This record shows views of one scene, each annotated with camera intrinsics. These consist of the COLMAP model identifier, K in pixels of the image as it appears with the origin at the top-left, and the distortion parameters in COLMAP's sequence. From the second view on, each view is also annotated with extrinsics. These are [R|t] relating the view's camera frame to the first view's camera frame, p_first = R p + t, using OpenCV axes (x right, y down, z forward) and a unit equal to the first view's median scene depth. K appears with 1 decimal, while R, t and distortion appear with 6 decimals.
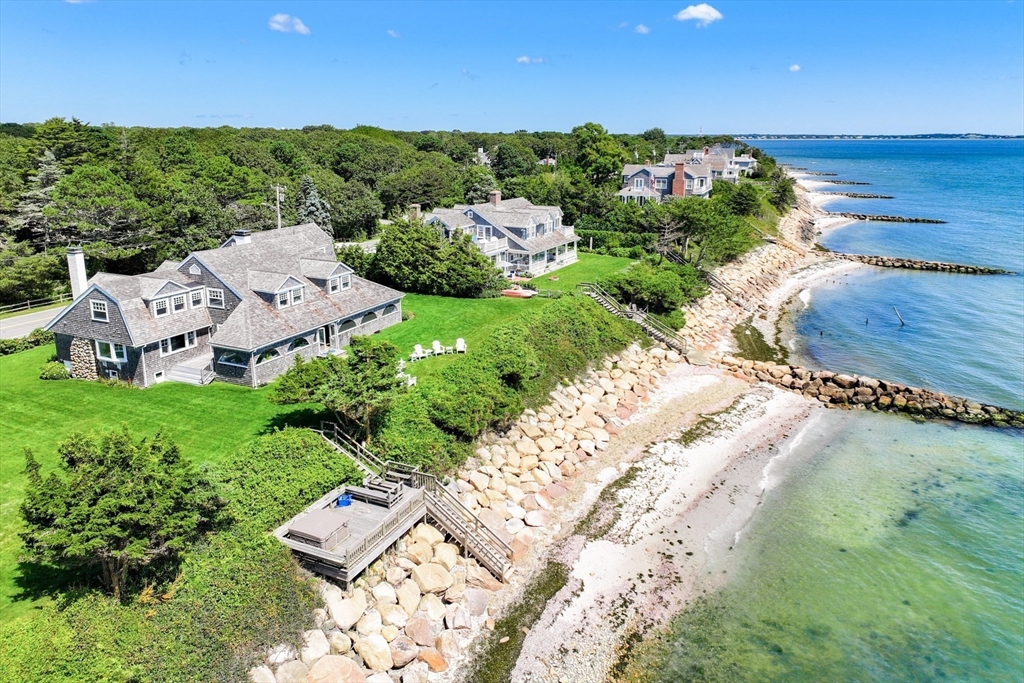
lens RADIAL K [[708.2, 0, 510.8], [0, 708.2, 340.8], [0, 0, 1]] dist [0.006000, 0.003138]
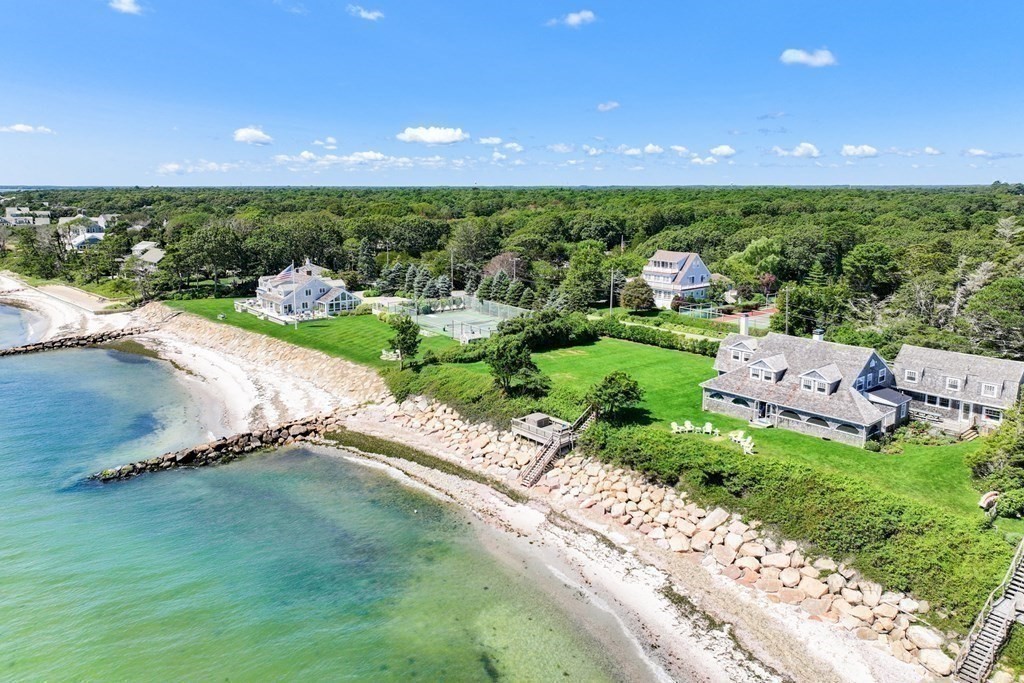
lens RADIAL K [[708.2, 0, 511.3], [0, 708.2, 342.0], [0, 0, 1]] dist [0.006000, 0.003138]
pose [[-0.417271, 0.190291, -0.888636, 1.249540], [-0.247932, 0.916902, 0.312763, -0.478103], [0.874308, 0.350828, -0.335418, 1.086245]]
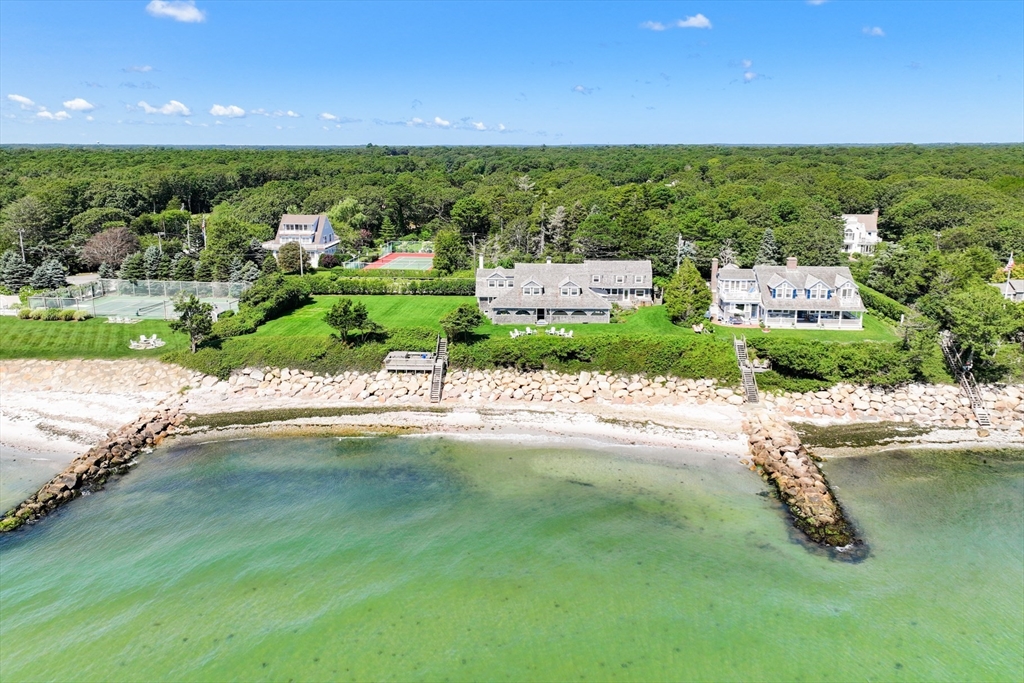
lens RADIAL K [[708.2, 0, 512.0], [0, 708.2, 341.3], [0, 0, 1]] dist [0.006000, 0.003138]
pose [[0.367519, 0.242086, -0.897956, 1.681856], [-0.252438, 0.955245, 0.154212, -0.243300], [0.895101, 0.170002, 0.412182, 0.122925]]
